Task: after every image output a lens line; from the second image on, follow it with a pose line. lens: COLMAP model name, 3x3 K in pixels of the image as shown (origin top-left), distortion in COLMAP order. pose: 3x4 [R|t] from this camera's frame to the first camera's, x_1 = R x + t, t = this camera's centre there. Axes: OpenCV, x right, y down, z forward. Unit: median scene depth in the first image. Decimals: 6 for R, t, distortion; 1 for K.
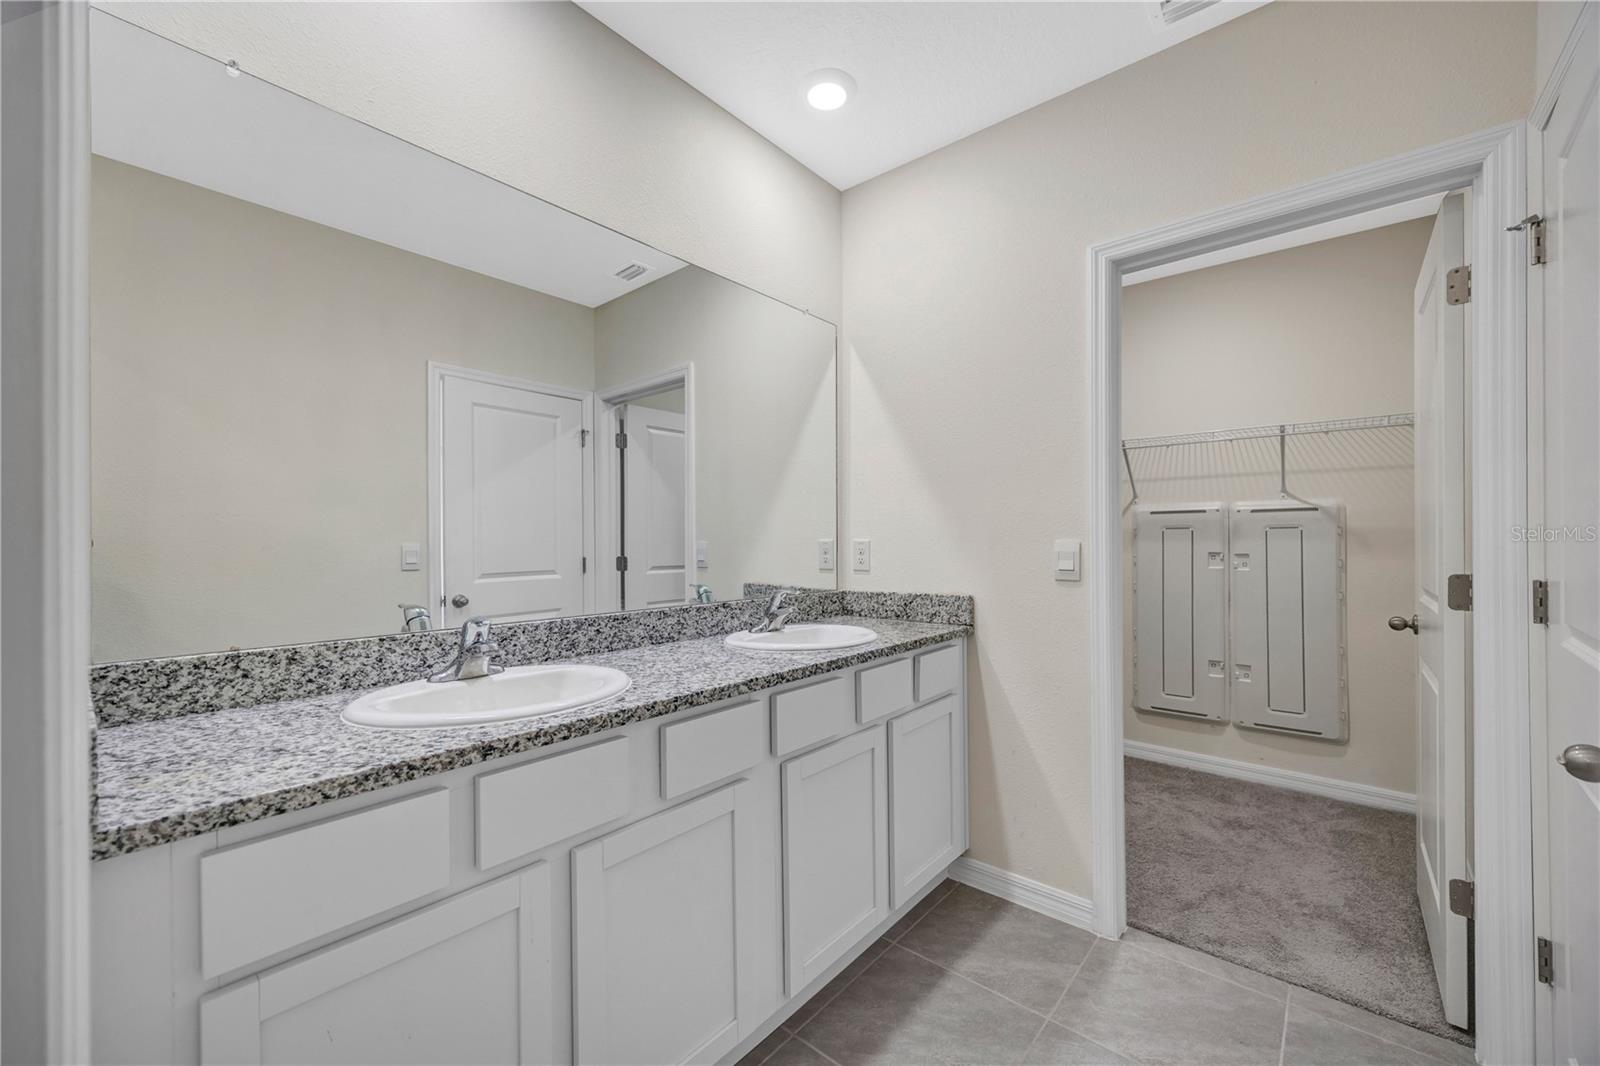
lens RADIAL K [[620.0, 0, 800.9], [0, 620.0, 537.6], [0, 0, 1]] dist [0.001405, -0.000490]
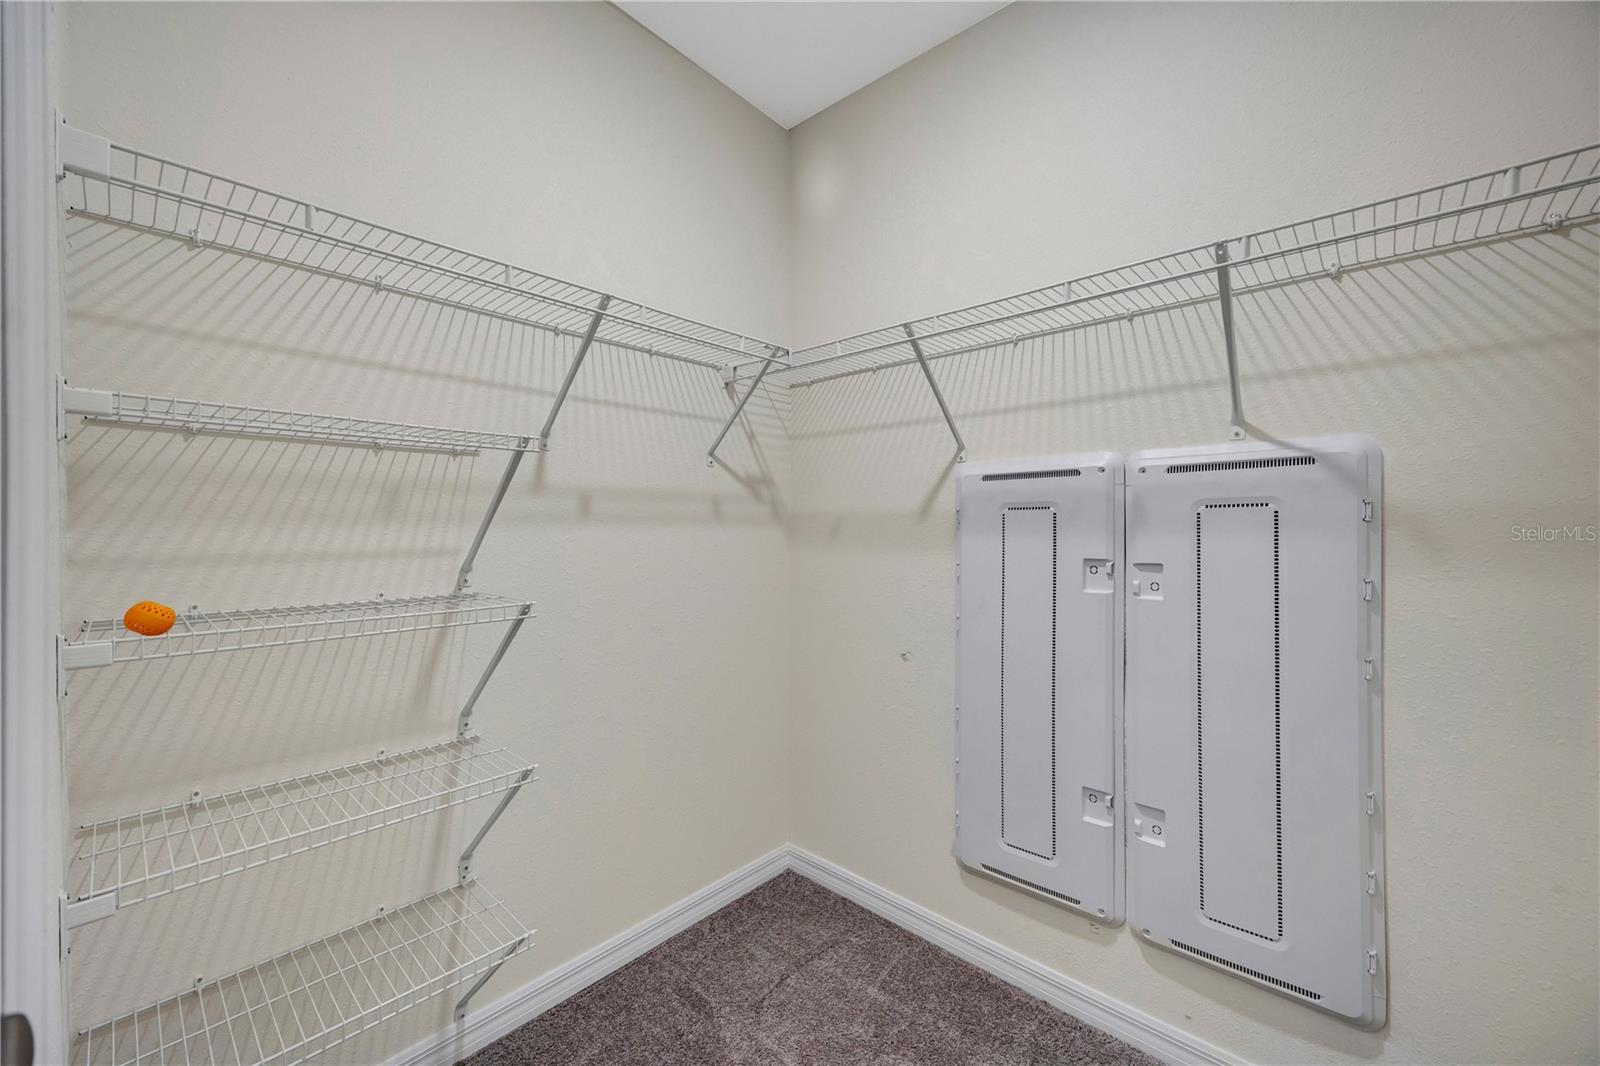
lens RADIAL K [[620.0, 0, 800.0], [0, 620.0, 530.2], [0, 0, 1]] dist [0.001405, -0.000490]
pose [[0.999789, -0.006689, -0.019434, 0.464209], [0.006957, 0.999882, 0.013714, -0.006324], [0.019340, -0.013846, 0.999717, 0.539844]]
